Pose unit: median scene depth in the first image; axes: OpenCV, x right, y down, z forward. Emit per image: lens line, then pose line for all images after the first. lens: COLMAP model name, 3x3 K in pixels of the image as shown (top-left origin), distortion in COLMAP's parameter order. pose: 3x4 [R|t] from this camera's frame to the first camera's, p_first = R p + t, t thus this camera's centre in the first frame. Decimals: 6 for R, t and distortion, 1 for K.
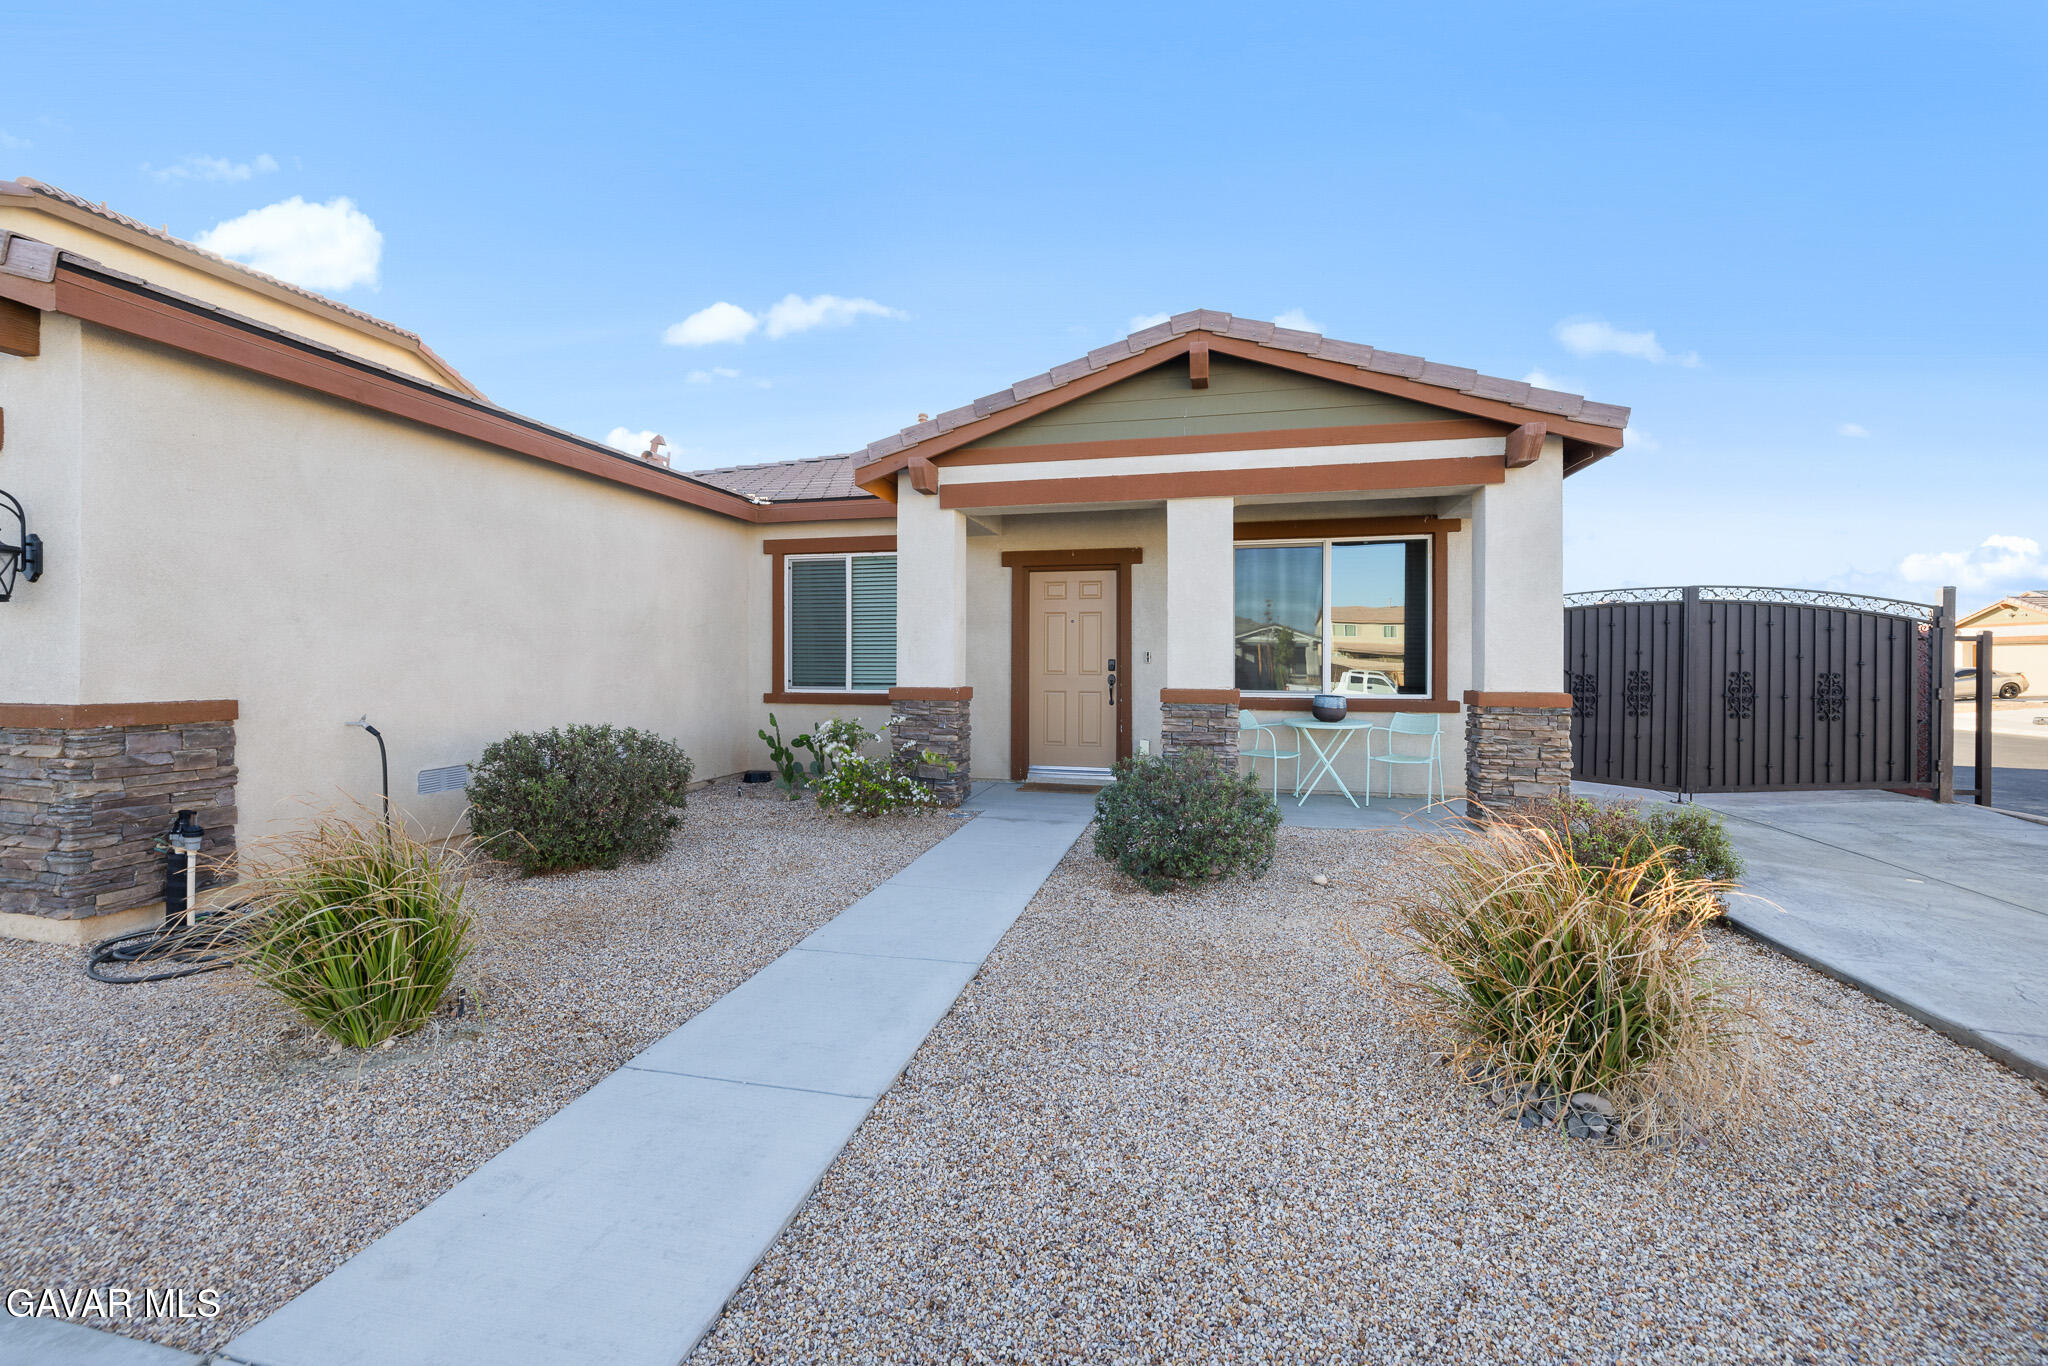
lens RADIAL K [[864.4, 0, 1024.8], [0, 864.4, 668.2], [0, 0, 1]] dist [0.000018, -0.000109]
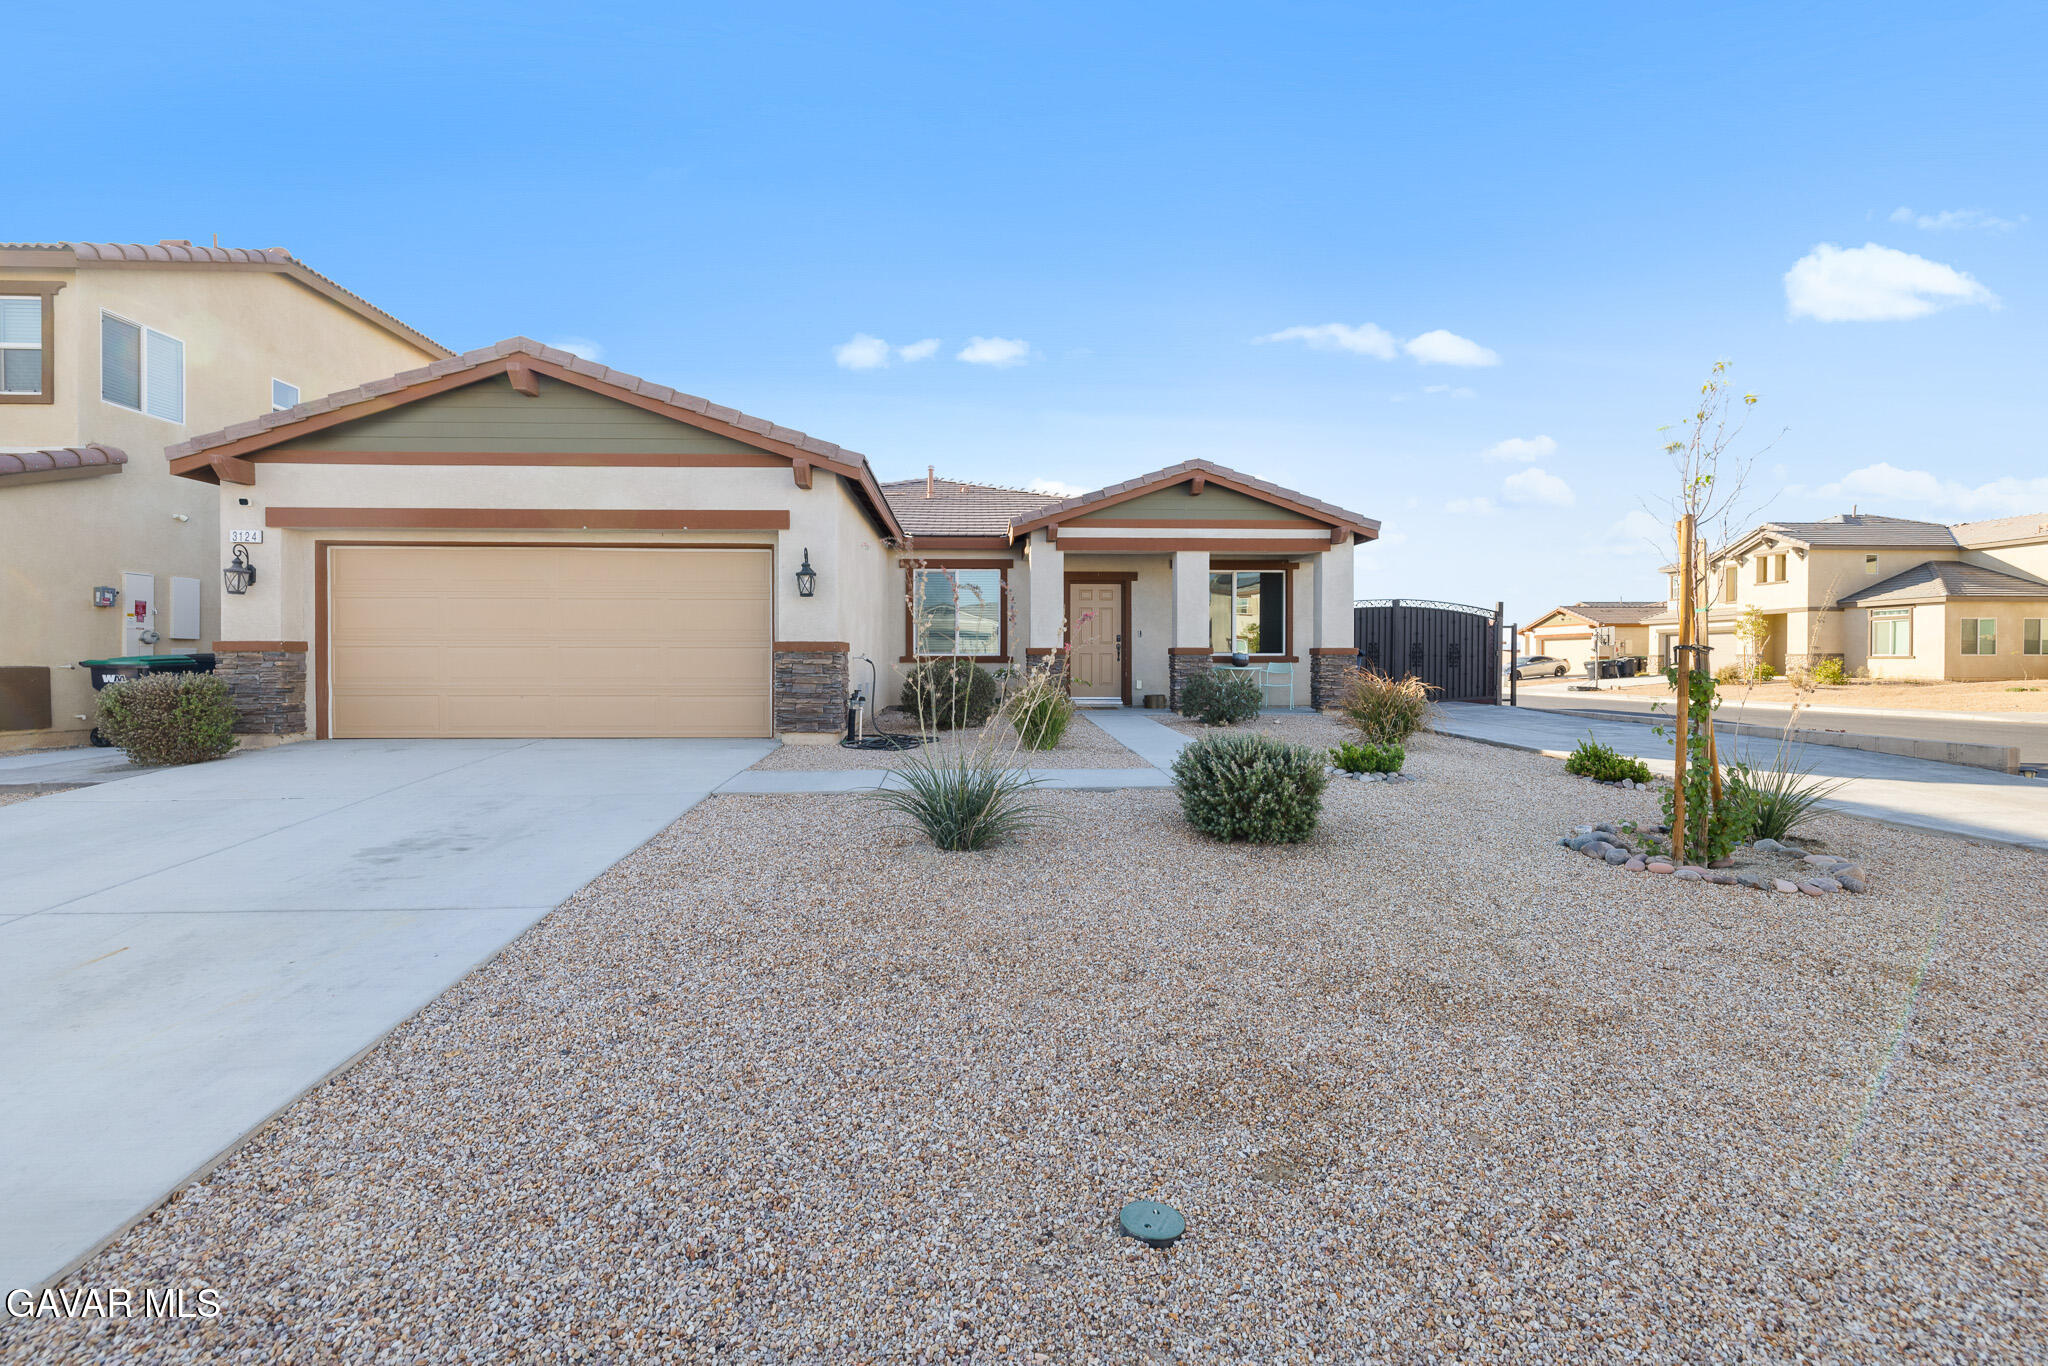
lens RADIAL K [[878.5, 0, 1015.0], [0, 878.5, 679.9], [0, 0, 1]] dist [-0.001826, -0.000281]
pose [[0.960031, -0.007452, 0.279794, -0.668010], [0.002672, 0.999844, 0.017460, 0.054747], [-0.279881, -0.016015, 0.959901, -0.726766]]
